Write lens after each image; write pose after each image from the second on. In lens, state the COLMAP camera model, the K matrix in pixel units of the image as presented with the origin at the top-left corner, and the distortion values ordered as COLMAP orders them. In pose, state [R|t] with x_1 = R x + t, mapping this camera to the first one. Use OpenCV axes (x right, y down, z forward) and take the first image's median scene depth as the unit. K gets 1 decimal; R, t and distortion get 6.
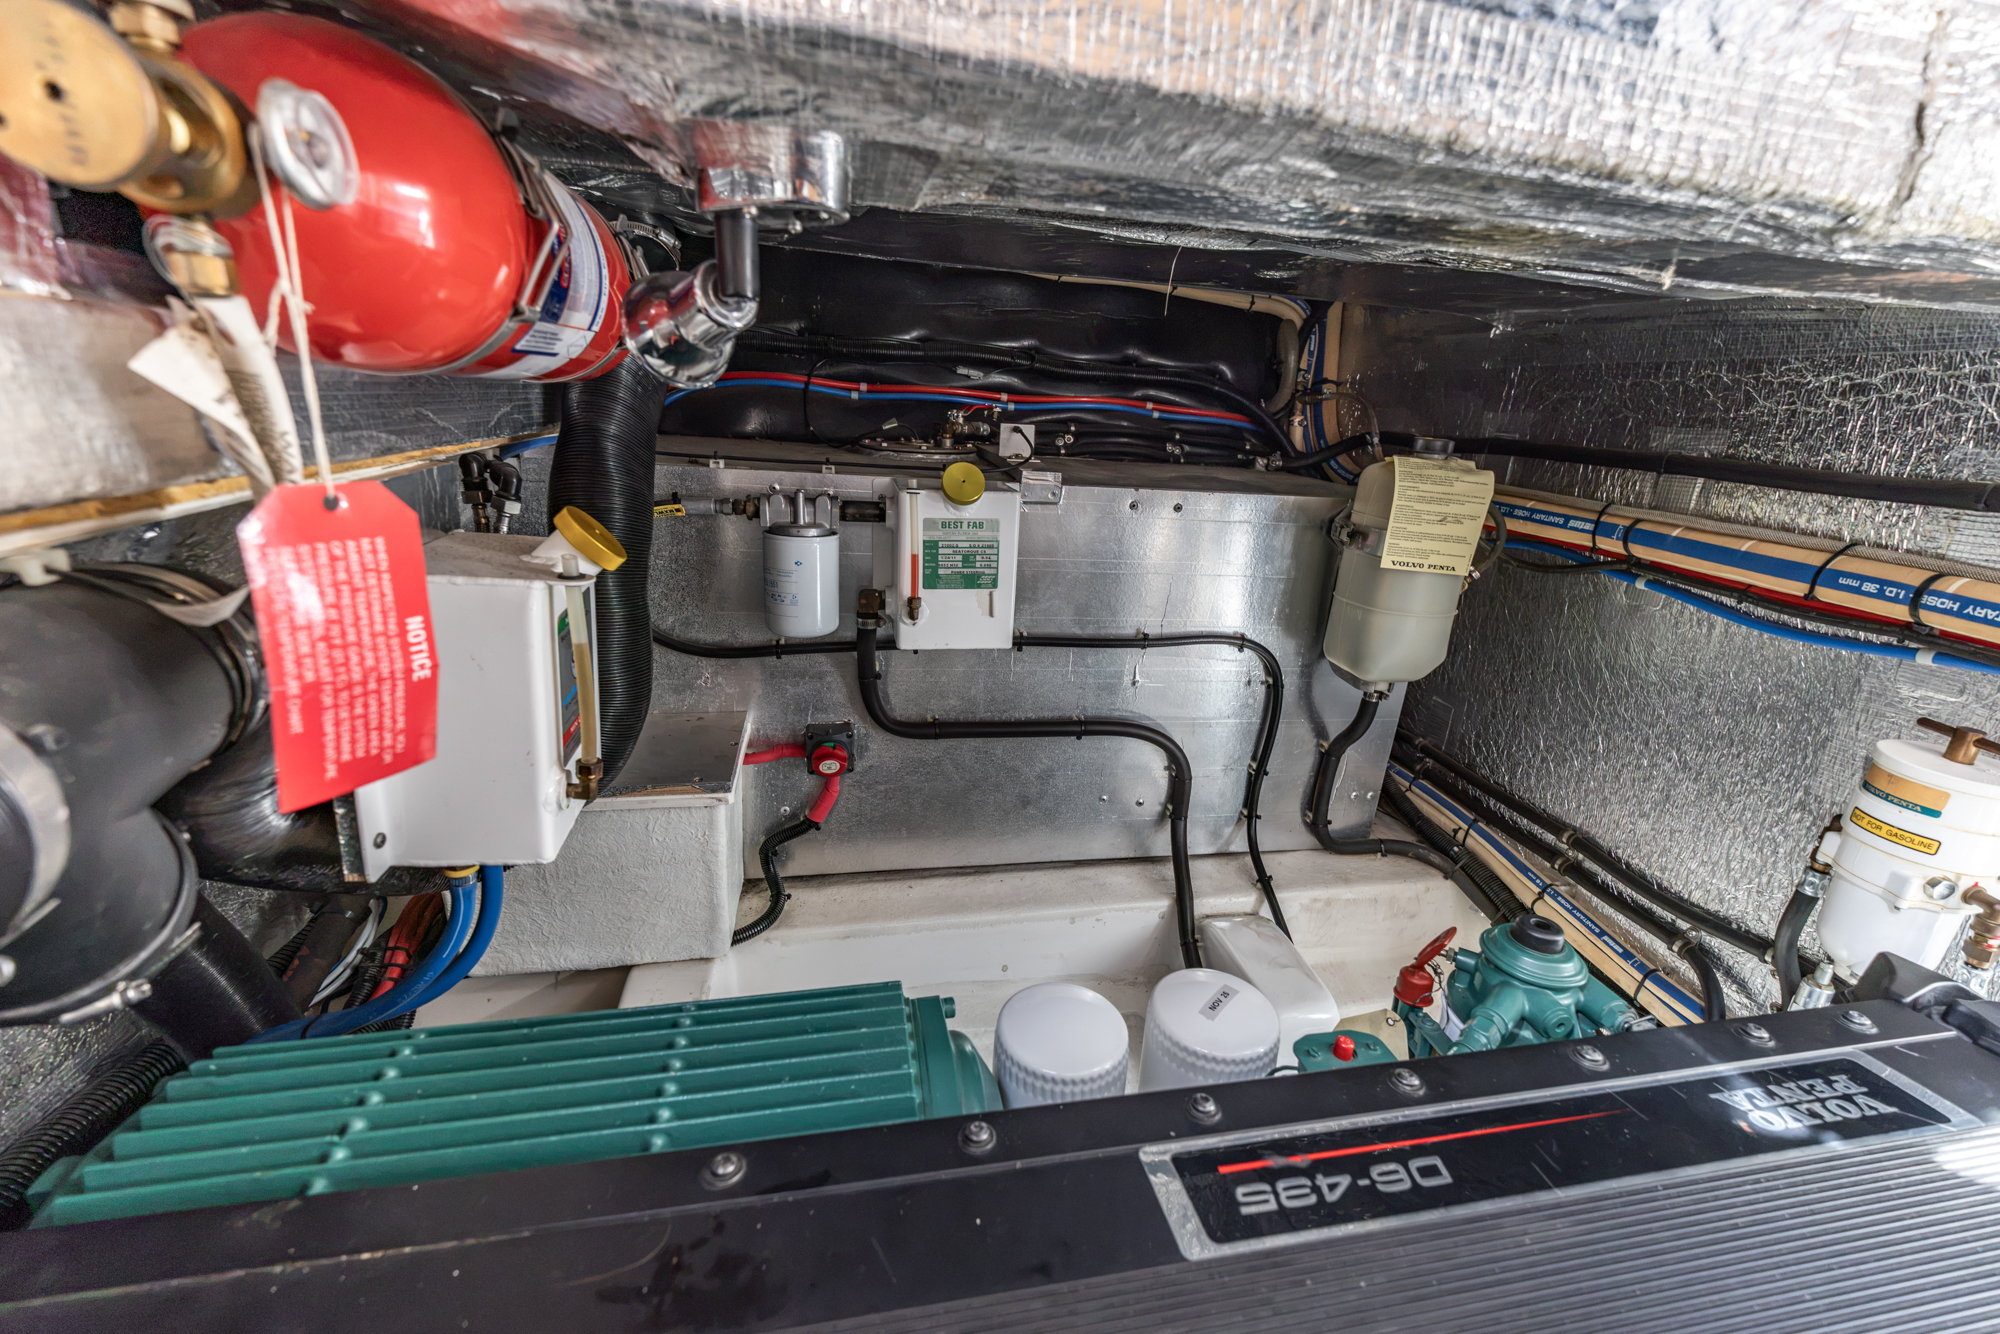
lens RADIAL K [[829.0, 0, 984.8], [0, 829.0, 665.1], [0, 0, 1]] dist [-0.001229, -0.001023]
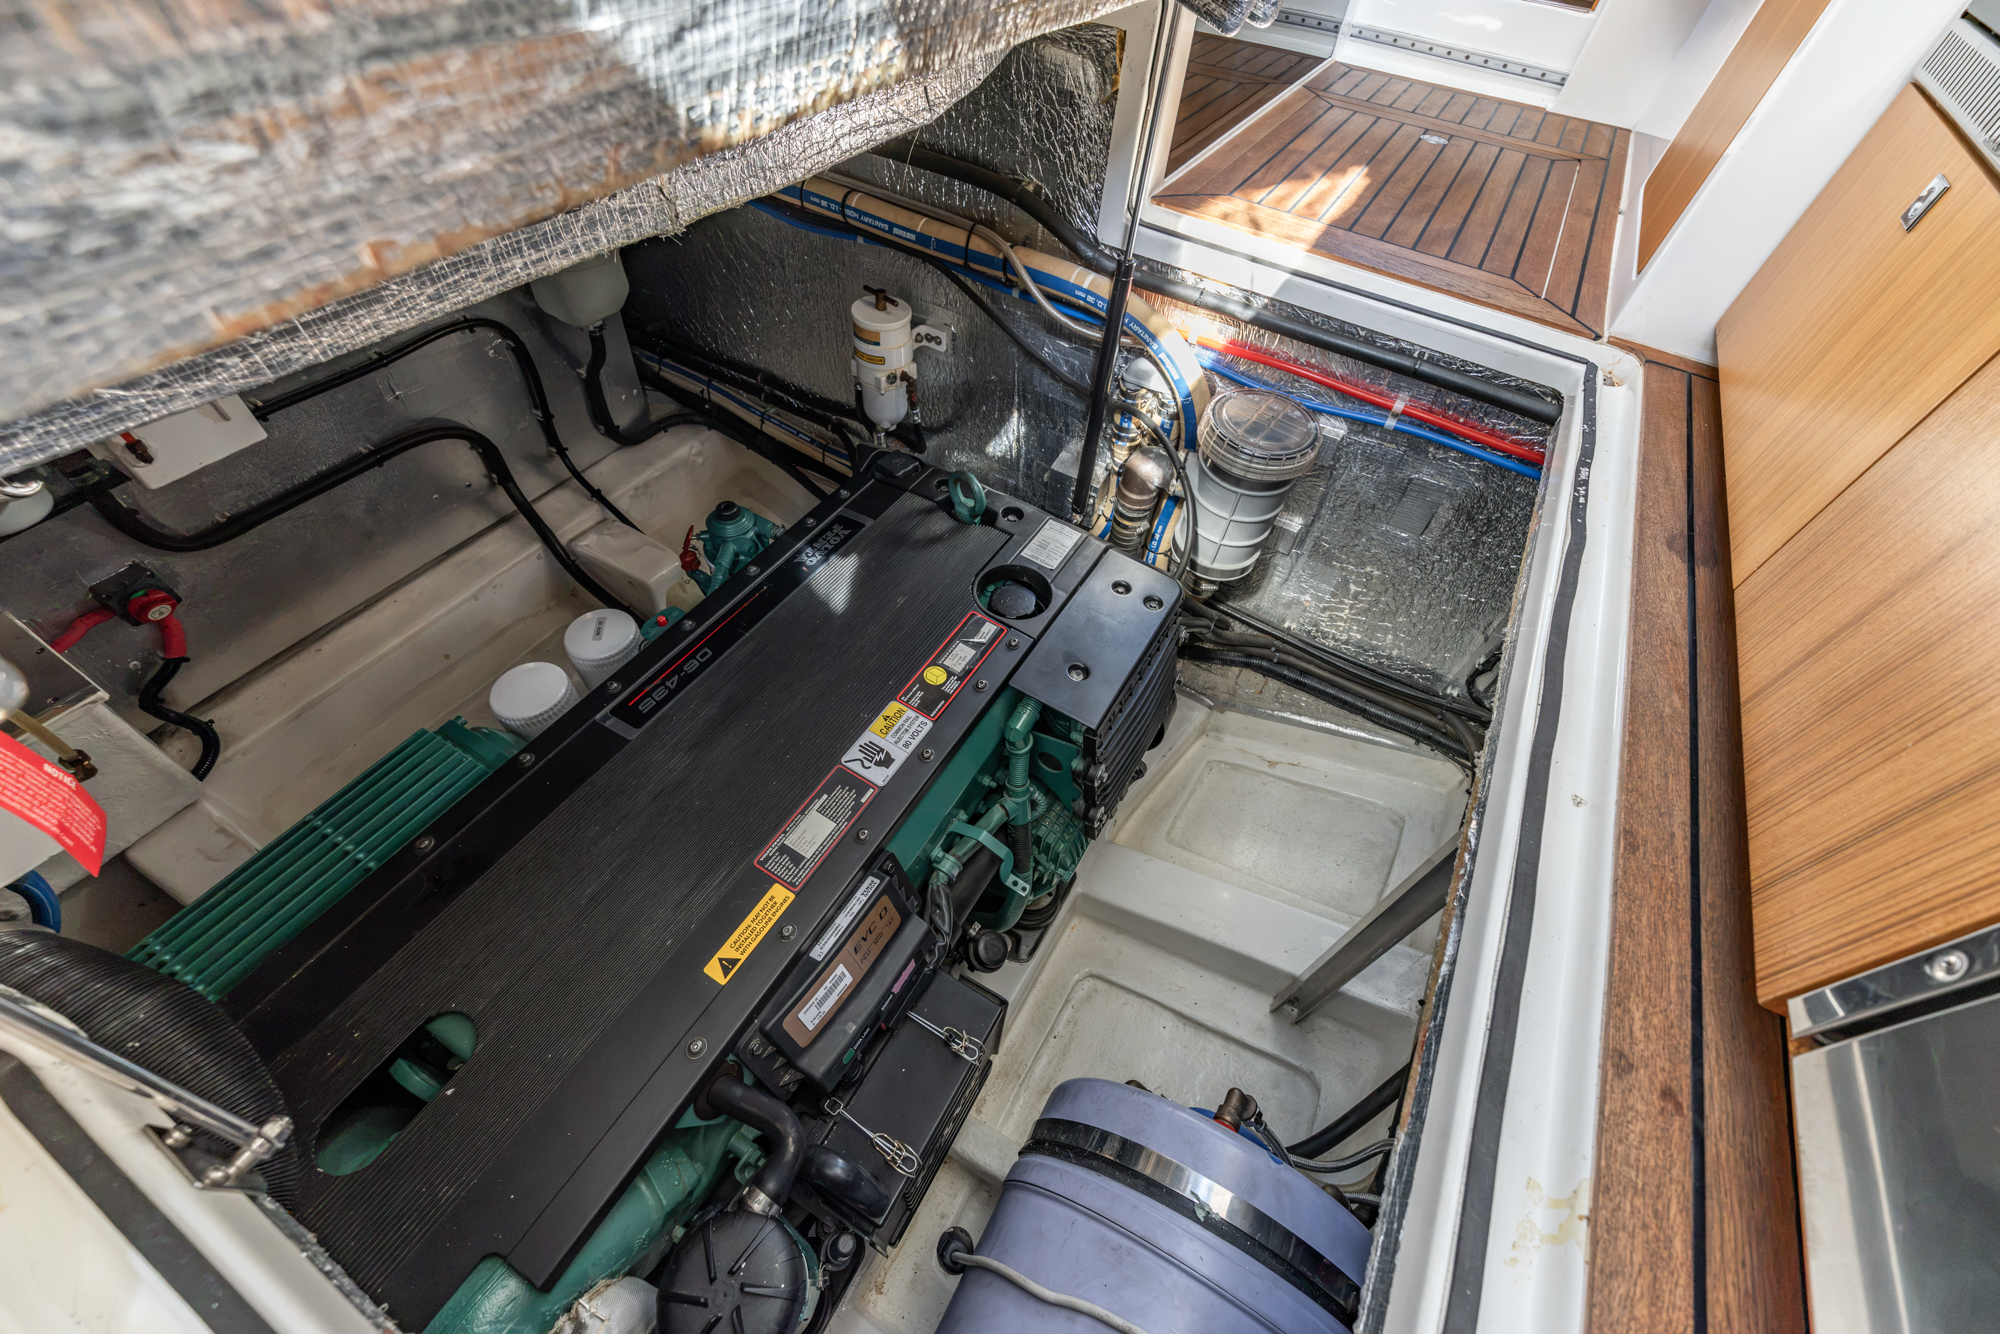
lens RADIAL K [[791.9, 0, 1005.4], [0, 791.9, 675.2], [0, 0, 1]] dist [0.013158, -0.000257]
pose [[0.653513, -0.584486, 0.480933, -0.022818], [0.192215, 0.742708, 0.641435, -0.261482], [-0.732102, -0.326744, 0.597716, -0.414940]]
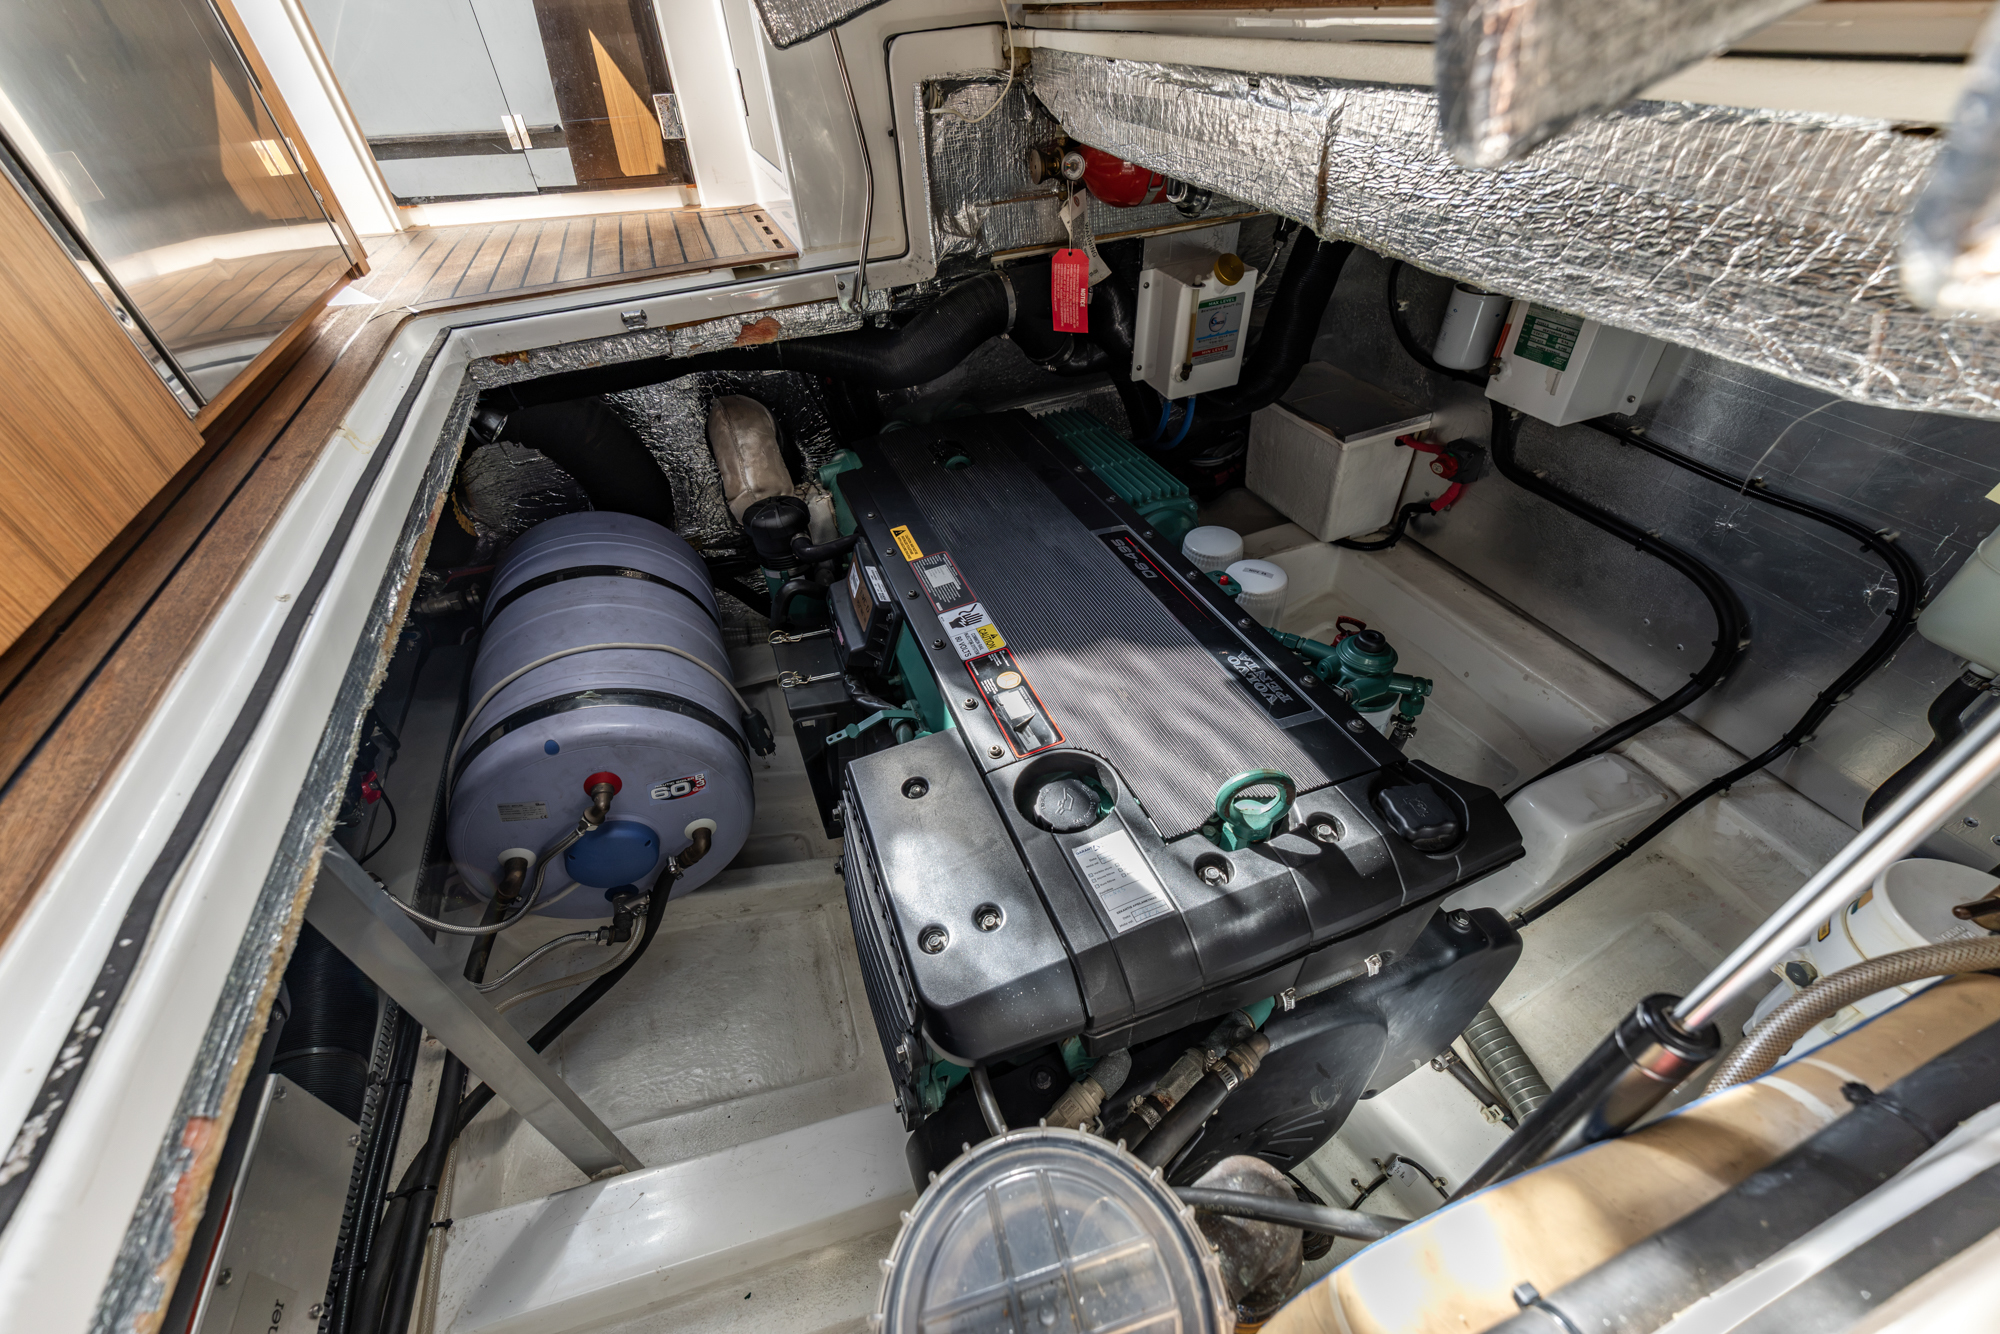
lens RADIAL K [[791.9, 0, 998.3], [0, 791.9, 669.8], [0, 0, 1]] dist [0.013158, -0.000257]
pose [[0.169051, 0.591997, -0.788011, 0.996853], [-0.242075, 0.799967, 0.549046, -0.173787], [0.955417, 0.097942, 0.278543, -0.074938]]
